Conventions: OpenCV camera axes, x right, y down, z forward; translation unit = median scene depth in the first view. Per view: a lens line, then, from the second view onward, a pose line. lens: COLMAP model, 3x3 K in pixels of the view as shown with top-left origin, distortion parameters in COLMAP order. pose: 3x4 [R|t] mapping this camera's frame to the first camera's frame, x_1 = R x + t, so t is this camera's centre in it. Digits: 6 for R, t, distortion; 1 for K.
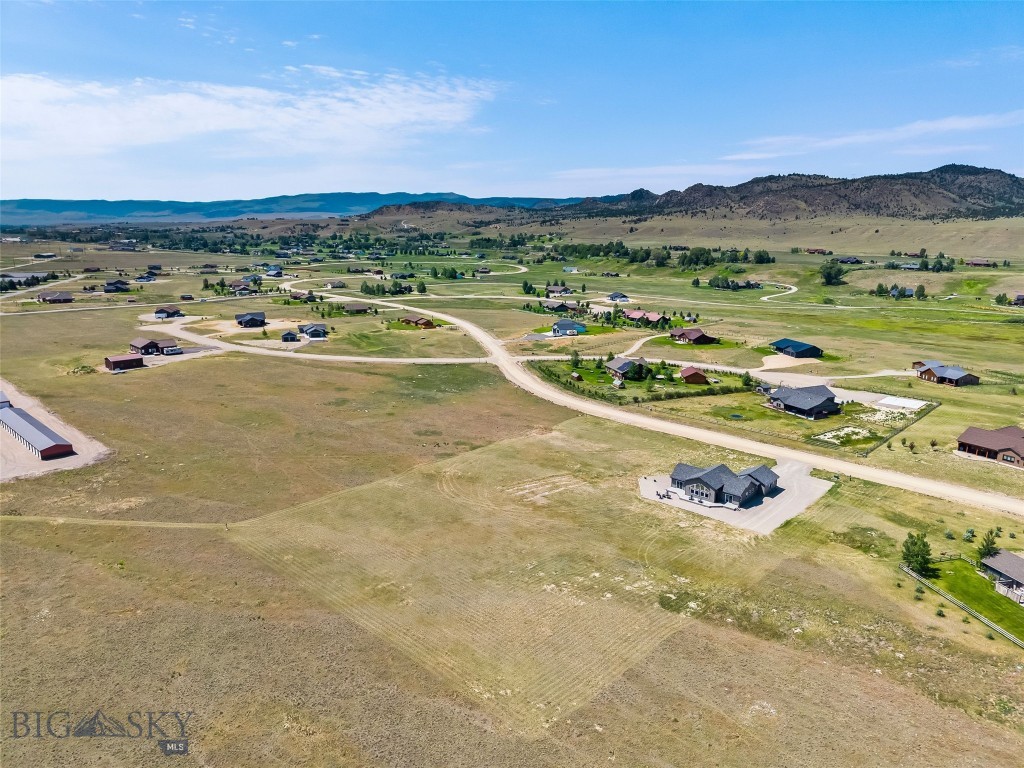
lens RADIAL K [[684.6, 0, 512.0], [0, 684.6, 384.0], [0, 0, 1]] dist [0.033908, -0.037151]
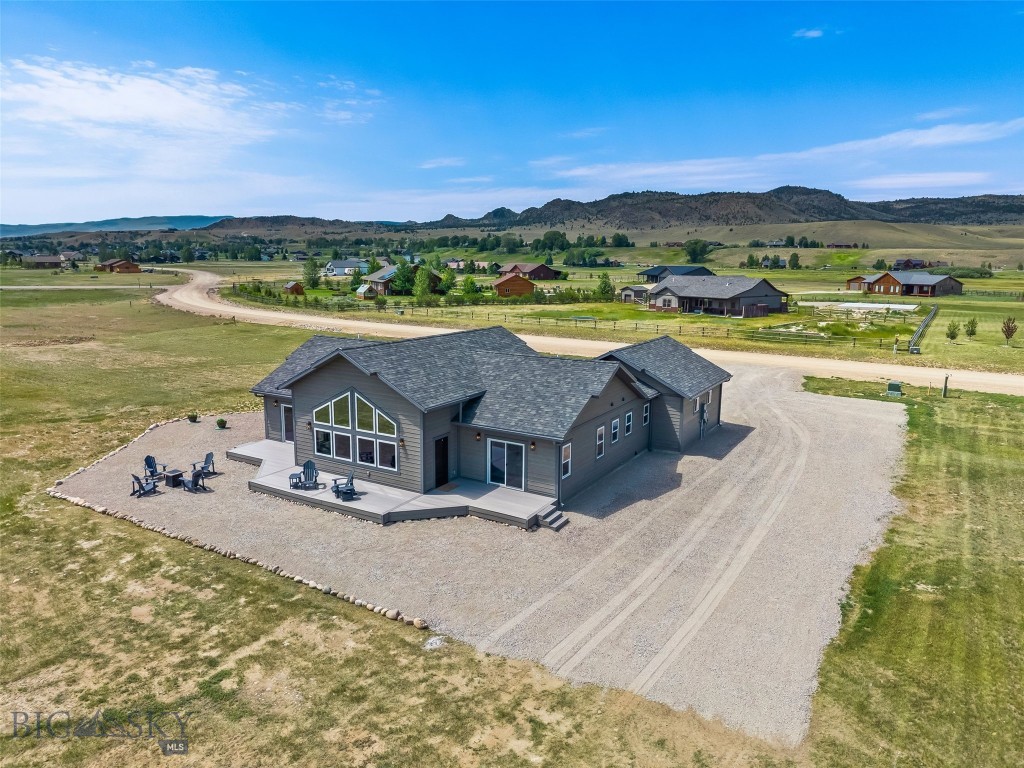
lens RADIAL K [[684.6, 0, 512.0], [0, 684.6, 384.0], [0, 0, 1]] dist [0.033908, -0.037151]
pose [[0.982536, -0.033438, 0.183043, 0.153154], [0.040315, 0.998609, -0.033982, 0.081665], [-0.181652, 0.040768, 0.982517, 0.442855]]
